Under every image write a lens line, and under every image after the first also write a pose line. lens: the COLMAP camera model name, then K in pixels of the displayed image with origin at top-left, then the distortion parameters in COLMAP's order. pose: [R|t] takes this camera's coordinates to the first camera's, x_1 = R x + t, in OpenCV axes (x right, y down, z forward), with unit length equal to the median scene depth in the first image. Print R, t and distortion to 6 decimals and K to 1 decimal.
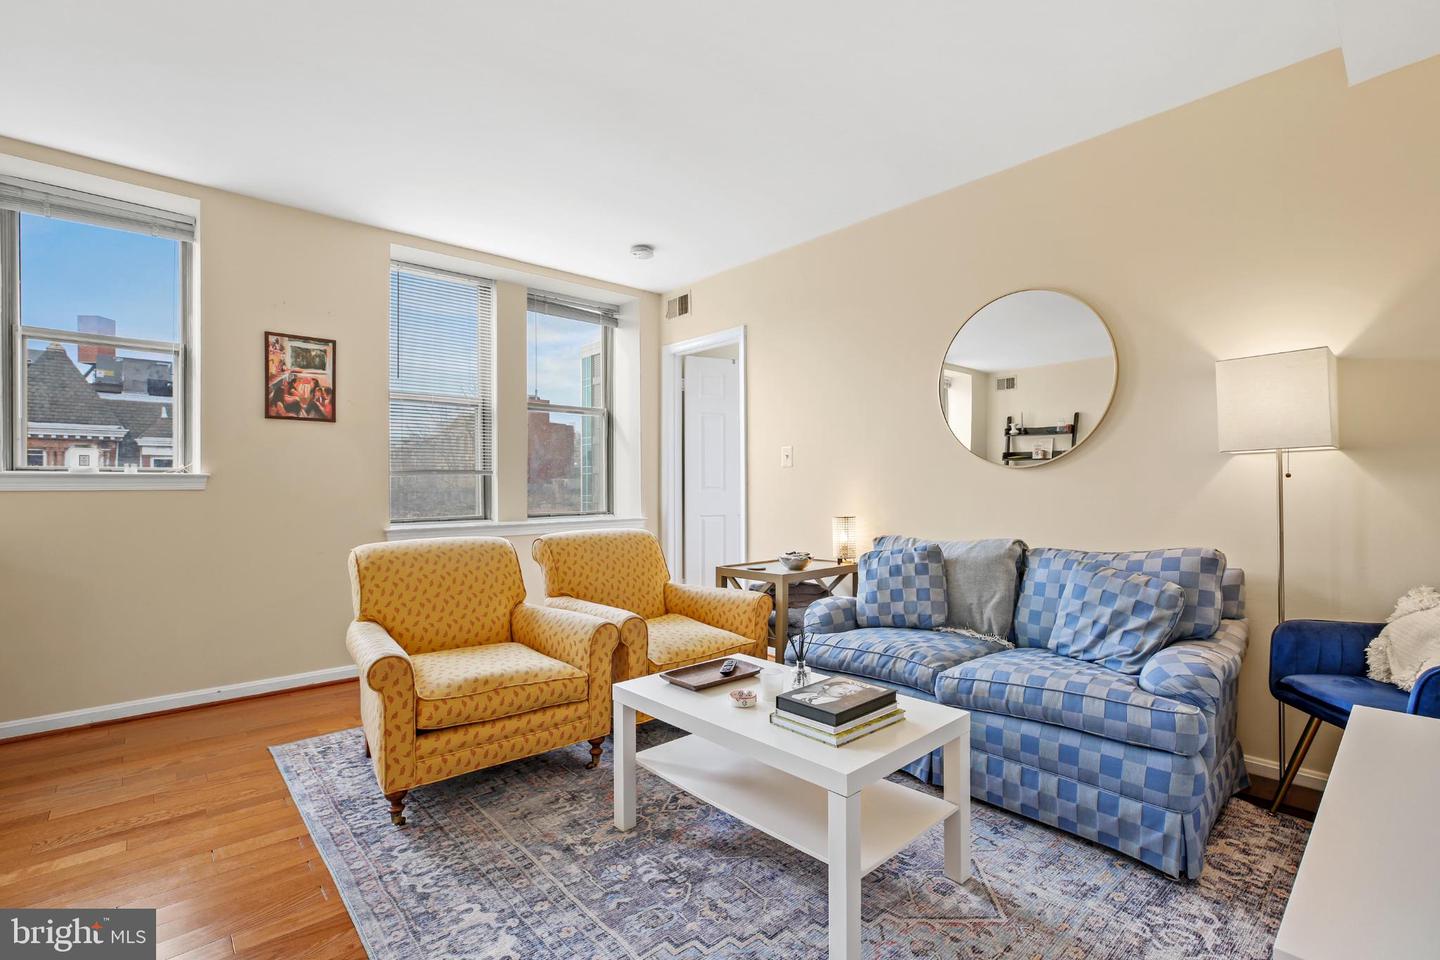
lens RADIAL K [[653.5, 0, 726.3], [0, 653.5, 491.3], [0, 0, 1]] dist [-0.013156, 0.004807]
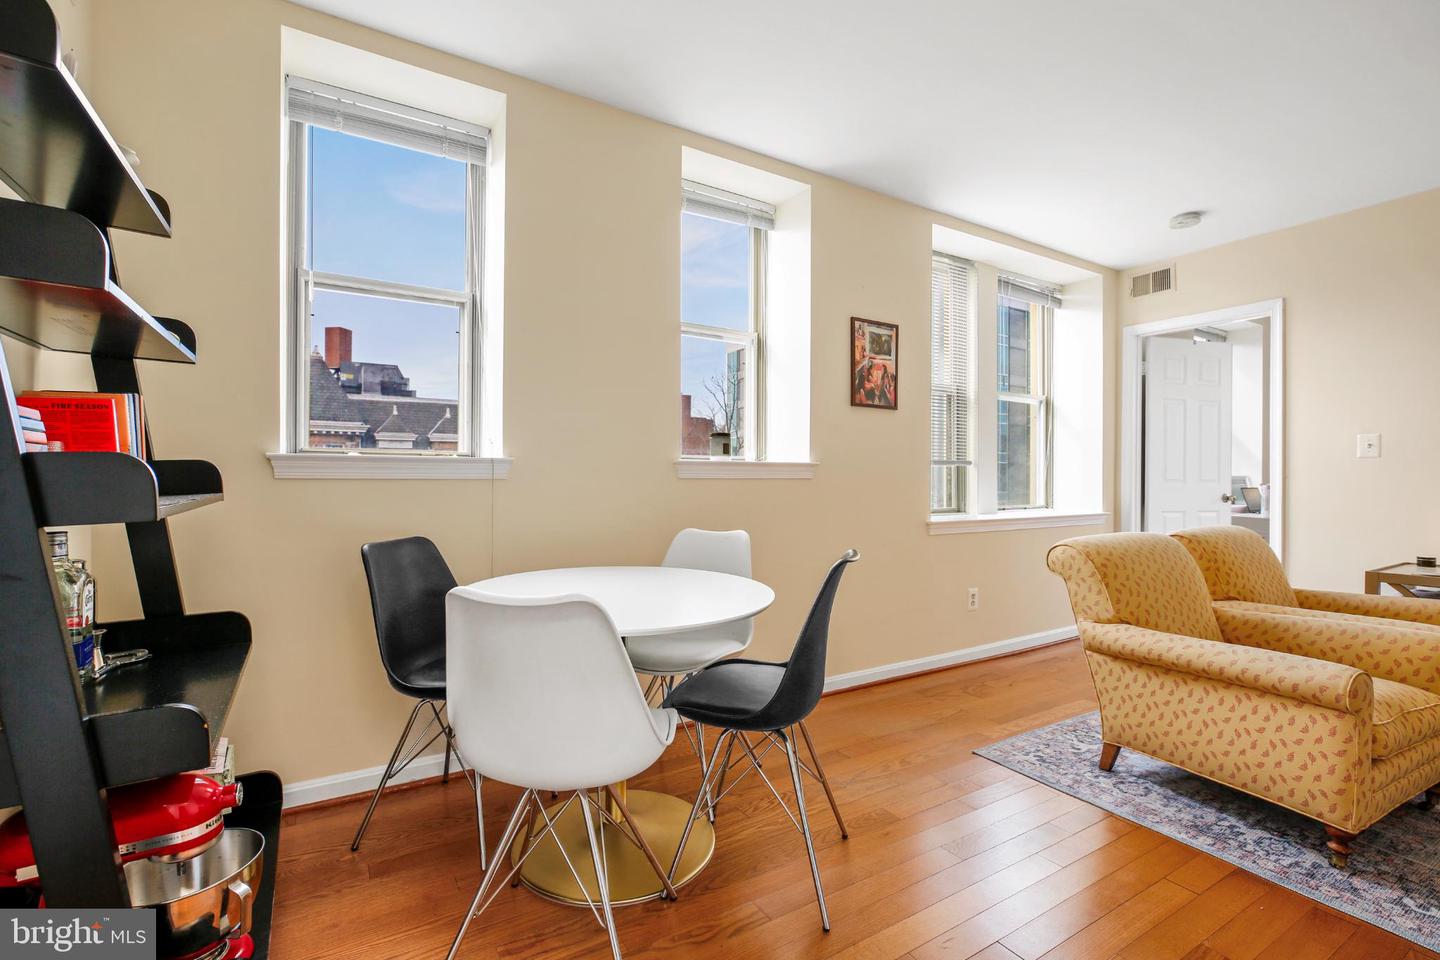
lens RADIAL K [[653.5, 0, 734.9], [0, 653.5, 480.8], [0, 0, 1]] dist [-0.013156, 0.004807]
pose [[0.983117, 0.008690, -0.182771, -0.670671], [-0.009840, 0.999937, -0.005385, 0.007390], [0.182712, 0.007092, 0.983141, 0.001551]]
